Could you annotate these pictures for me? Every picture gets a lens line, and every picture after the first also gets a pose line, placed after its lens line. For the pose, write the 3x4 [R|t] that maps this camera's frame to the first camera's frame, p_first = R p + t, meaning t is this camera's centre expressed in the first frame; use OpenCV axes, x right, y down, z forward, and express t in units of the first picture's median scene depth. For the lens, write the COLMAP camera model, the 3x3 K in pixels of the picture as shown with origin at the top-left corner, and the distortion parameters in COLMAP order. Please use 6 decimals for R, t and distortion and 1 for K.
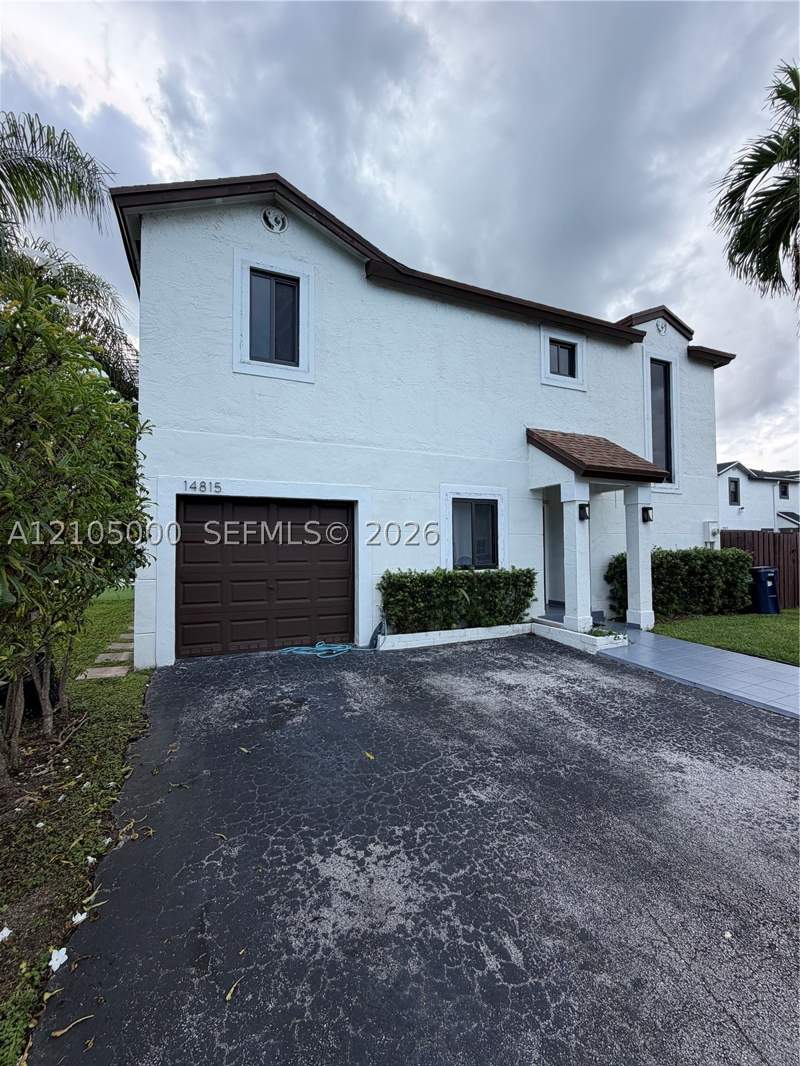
lens RADIAL K [[449.8, 0, 400.0], [0, 449.8, 533.0], [0, 0, 1]] dist [0.001238, 0.000113]
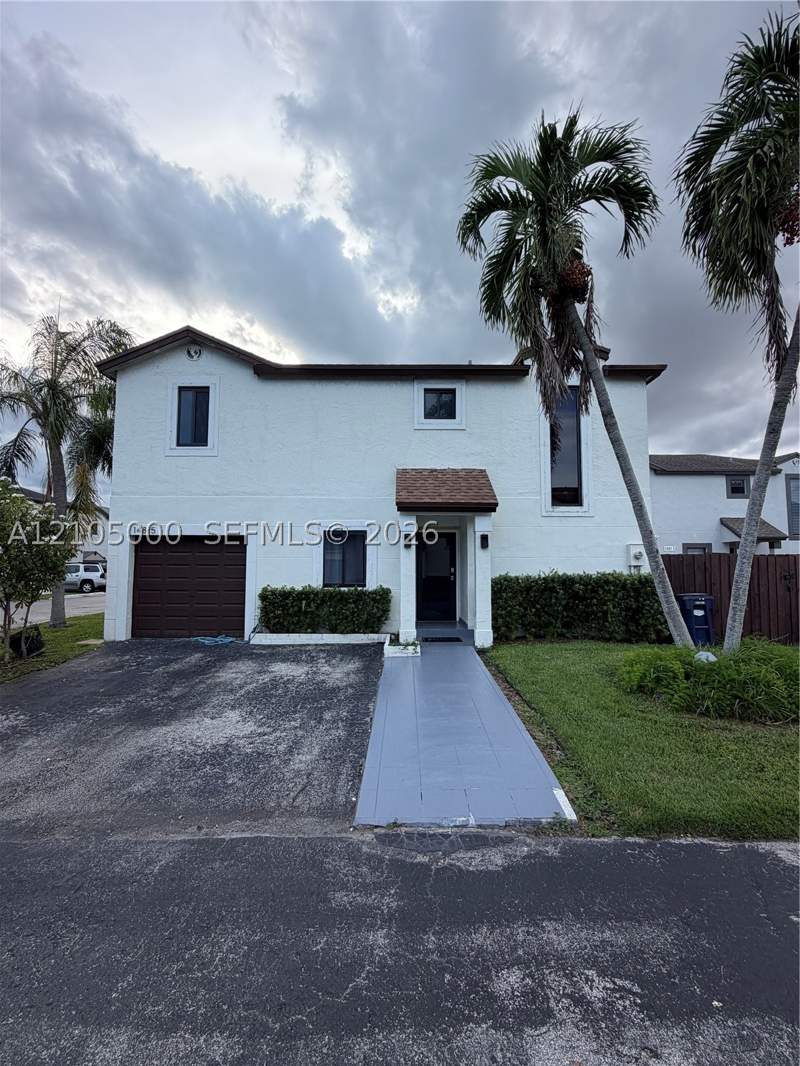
lens RADIAL K [[449.8, 0, 400.0], [0, 449.8, 533.0], [0, 0, 1]] dist [0.001238, 0.000113]
pose [[0.918918, -0.018946, -0.393992, 0.798053], [0.006099, 0.999409, -0.033836, -0.025862], [0.394400, 0.028689, 0.918491, -0.086864]]
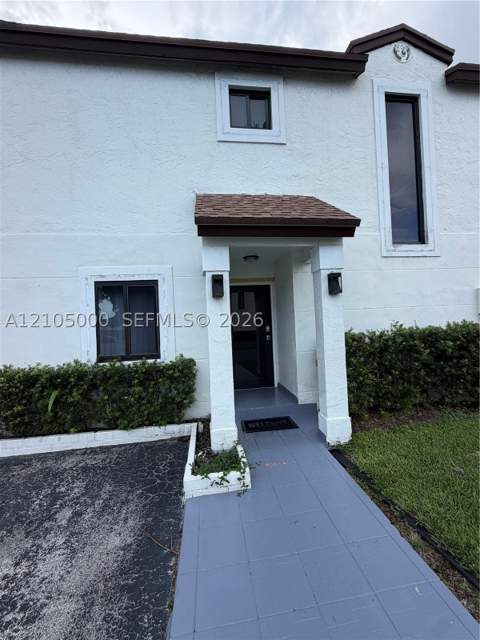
lens RADIAL K [[270.1, 0, 240.0], [0, 270.1, 320.0], [0, 0, 1]] dist [0.001238, 0.000113]
pose [[0.959881, -0.040696, -0.277440, 0.525241], [0.048077, 0.998646, 0.019851, 0.001304], [0.276257, -0.032393, 0.960538, 0.547895]]
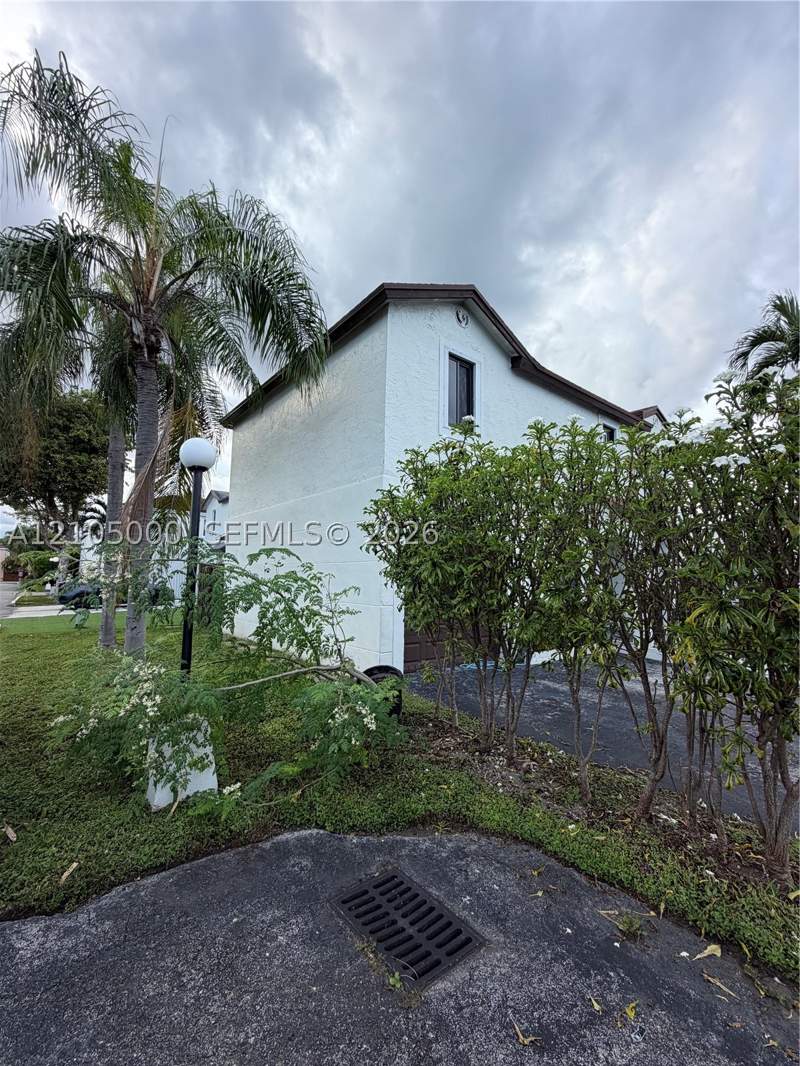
lens RADIAL K [[454.1, 0, 400.1], [0, 454.1, 521.9], [0, 0, 1]] dist [0.019448, 0.000078]
pose [[0.951372, 0.034155, 0.306144, -0.687922], [-0.011214, 0.997015, -0.076384, -0.021107], [-0.307839, 0.069236, 0.948916, -0.098669]]
